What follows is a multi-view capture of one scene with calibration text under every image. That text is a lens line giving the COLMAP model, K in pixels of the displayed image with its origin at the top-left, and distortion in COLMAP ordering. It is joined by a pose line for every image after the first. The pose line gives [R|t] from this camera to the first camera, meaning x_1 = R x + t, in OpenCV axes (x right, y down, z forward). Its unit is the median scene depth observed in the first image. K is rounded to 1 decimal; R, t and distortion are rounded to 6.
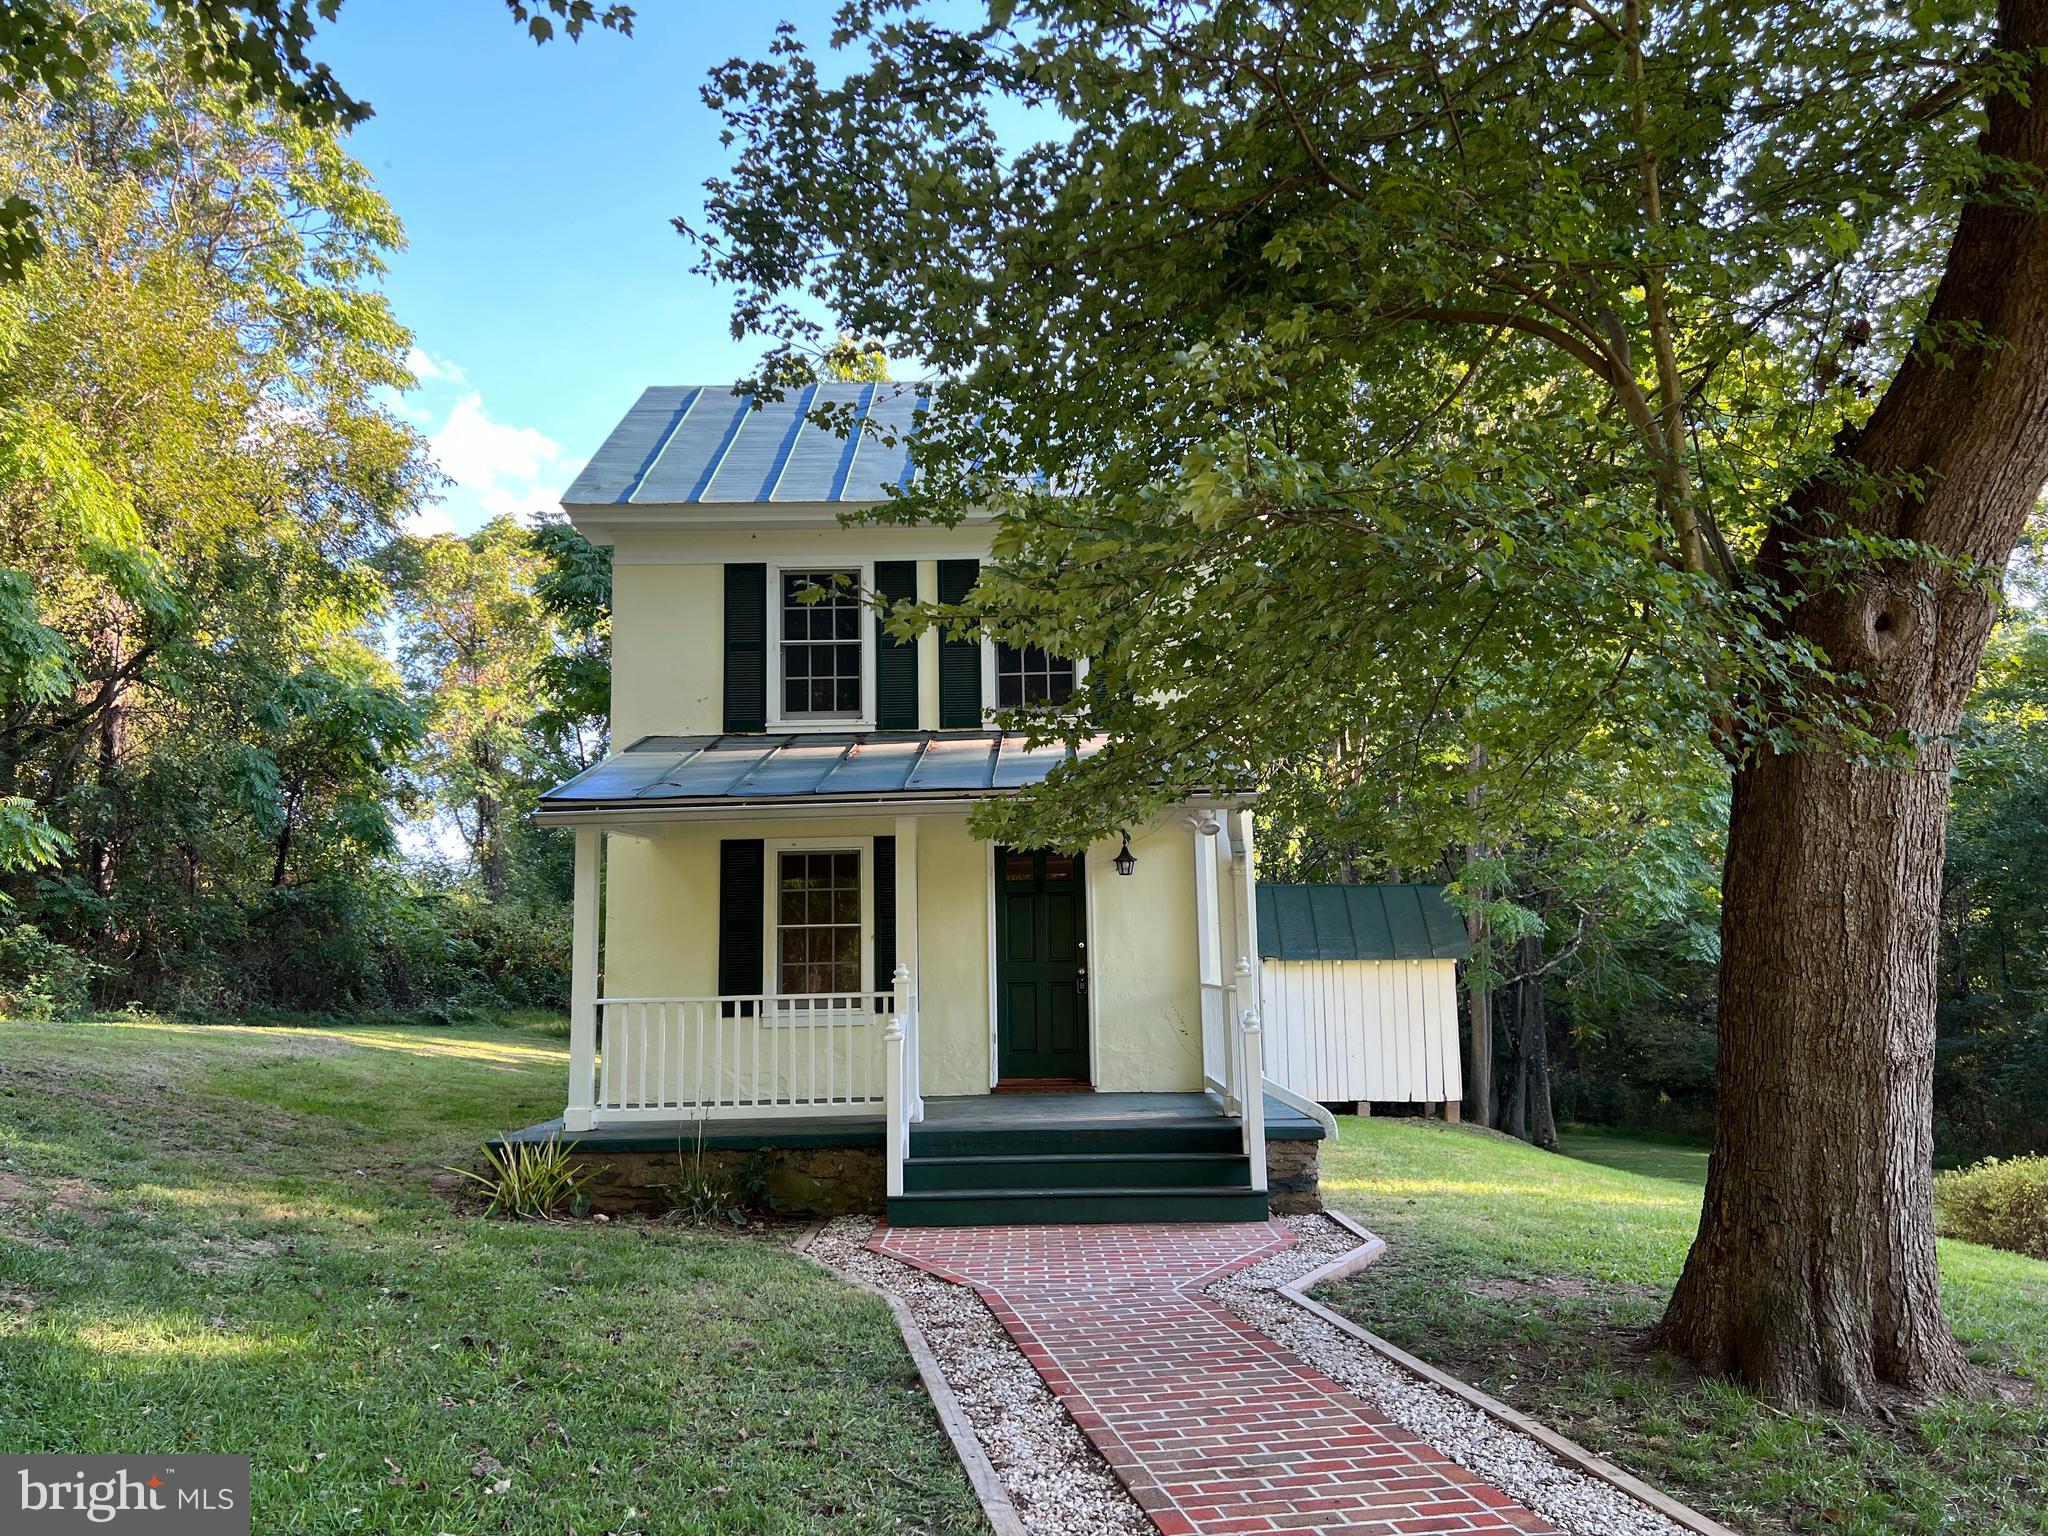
lens RADIAL K [[1540.1, 0, 1014.0], [0, 1540.1, 778.6], [0, 0, 1]] dist [0.085910, -0.081656]
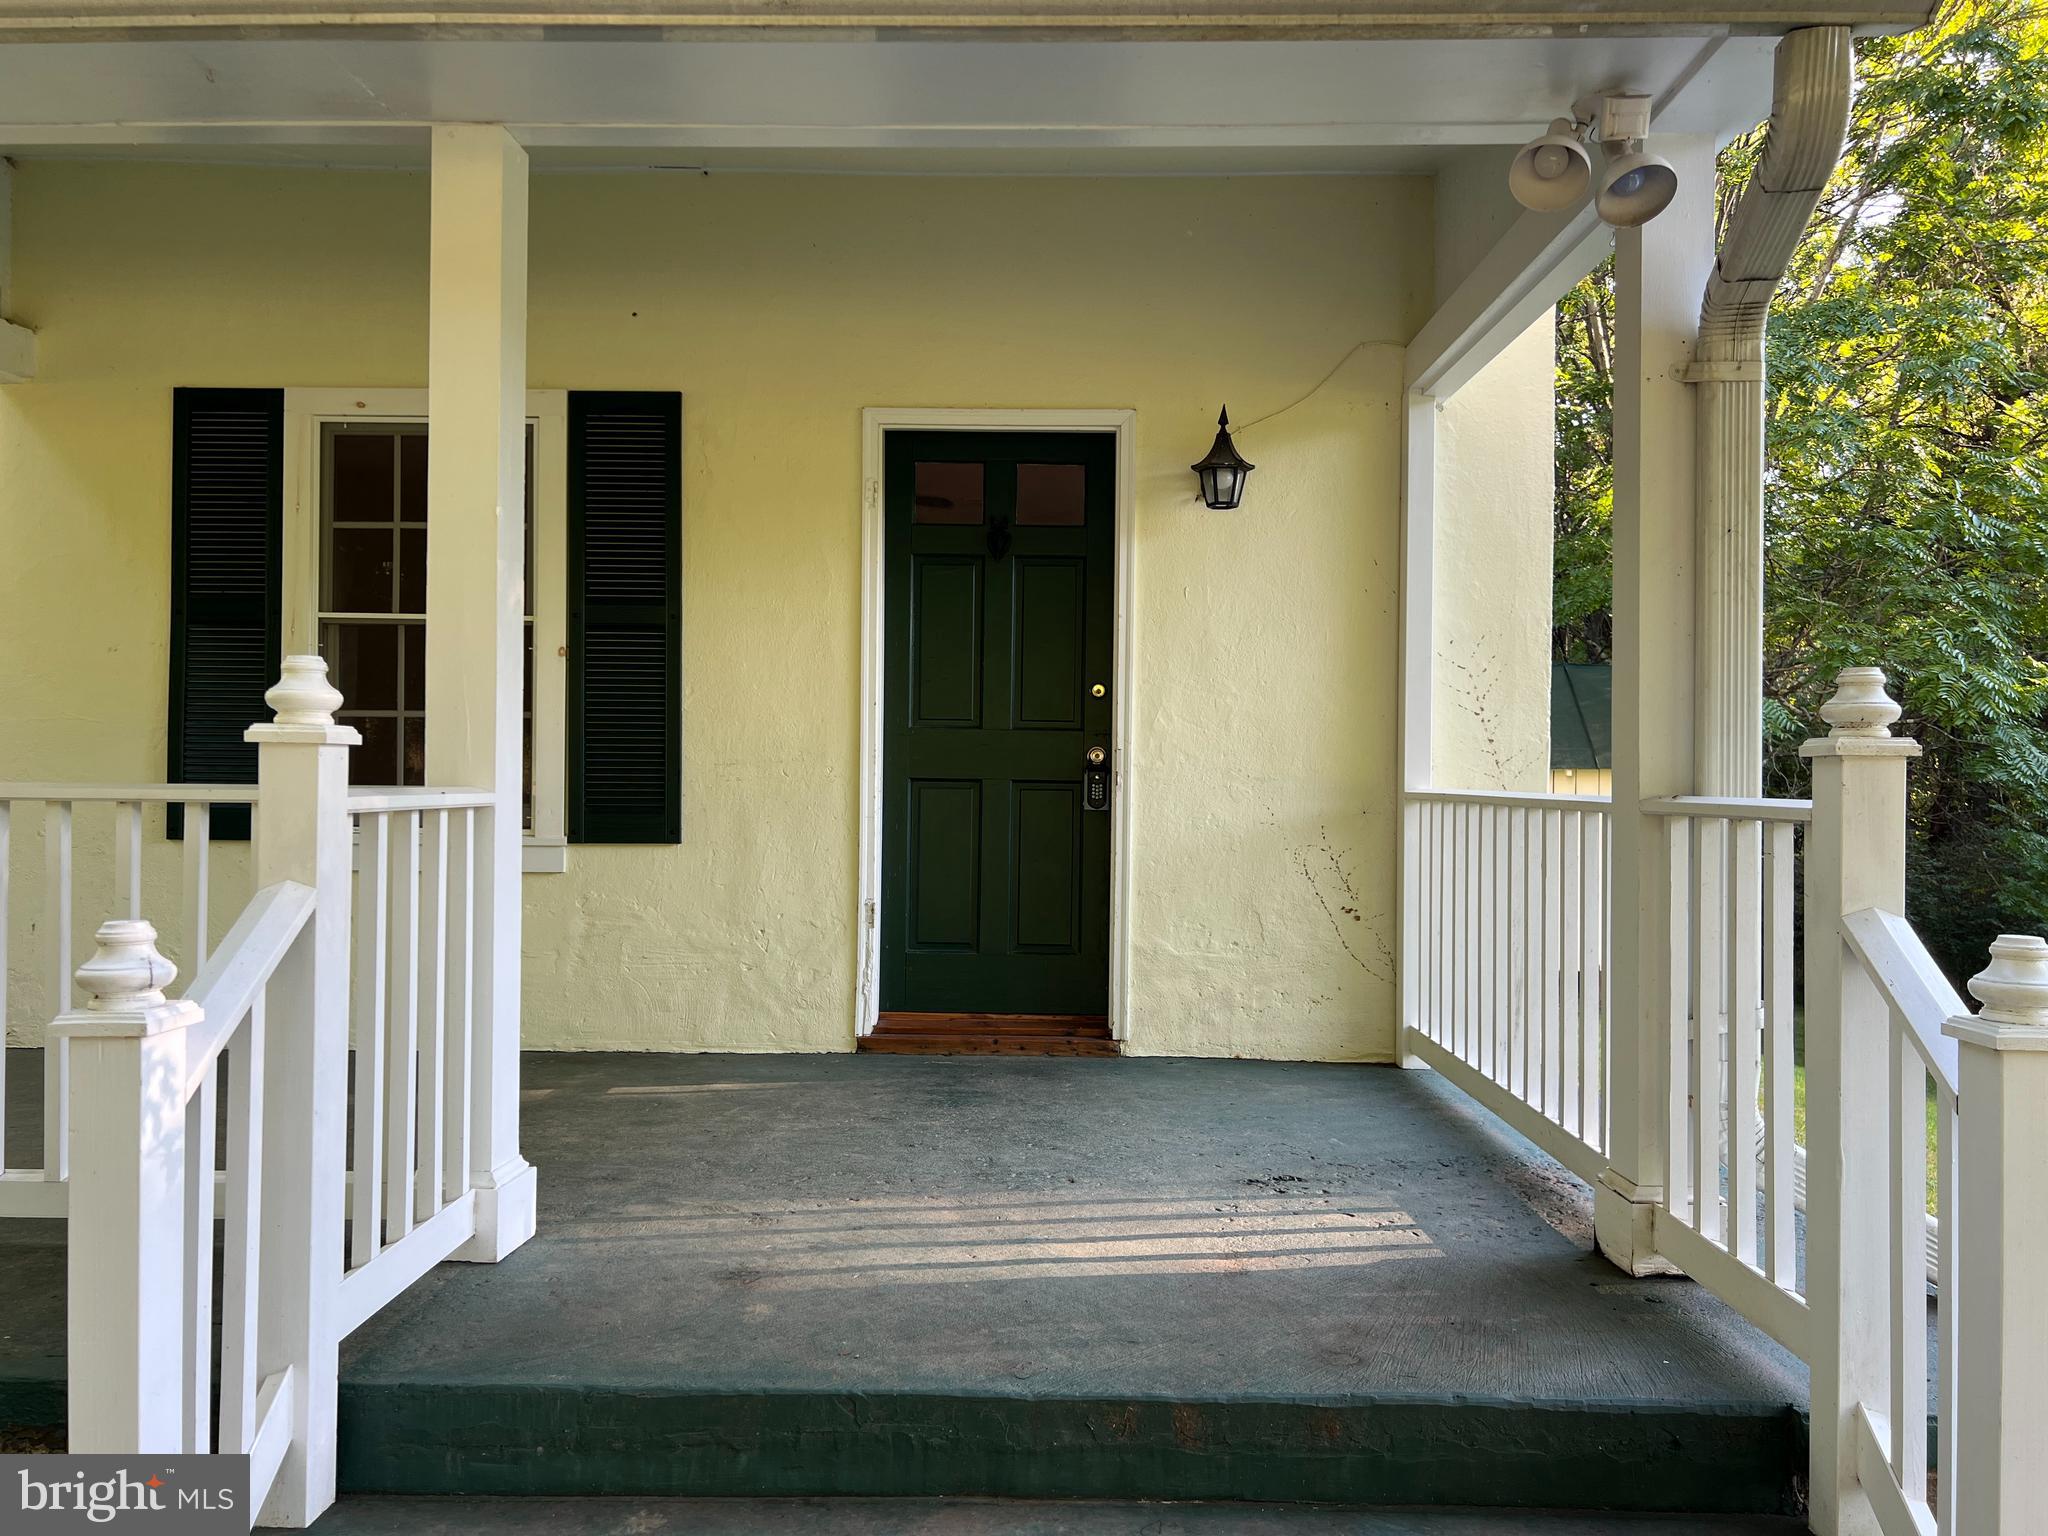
lens RADIAL K [[1540.1, 0, 1014.0], [0, 1540.1, 778.6], [0, 0, 1]] dist [0.085910, -0.081656]
pose [[0.999529, 0.030310, 0.004726, 0.020923], [-0.030662, 0.991886, 0.123381, 0.083426], [-0.000948, -0.123468, 0.992348, 0.609612]]
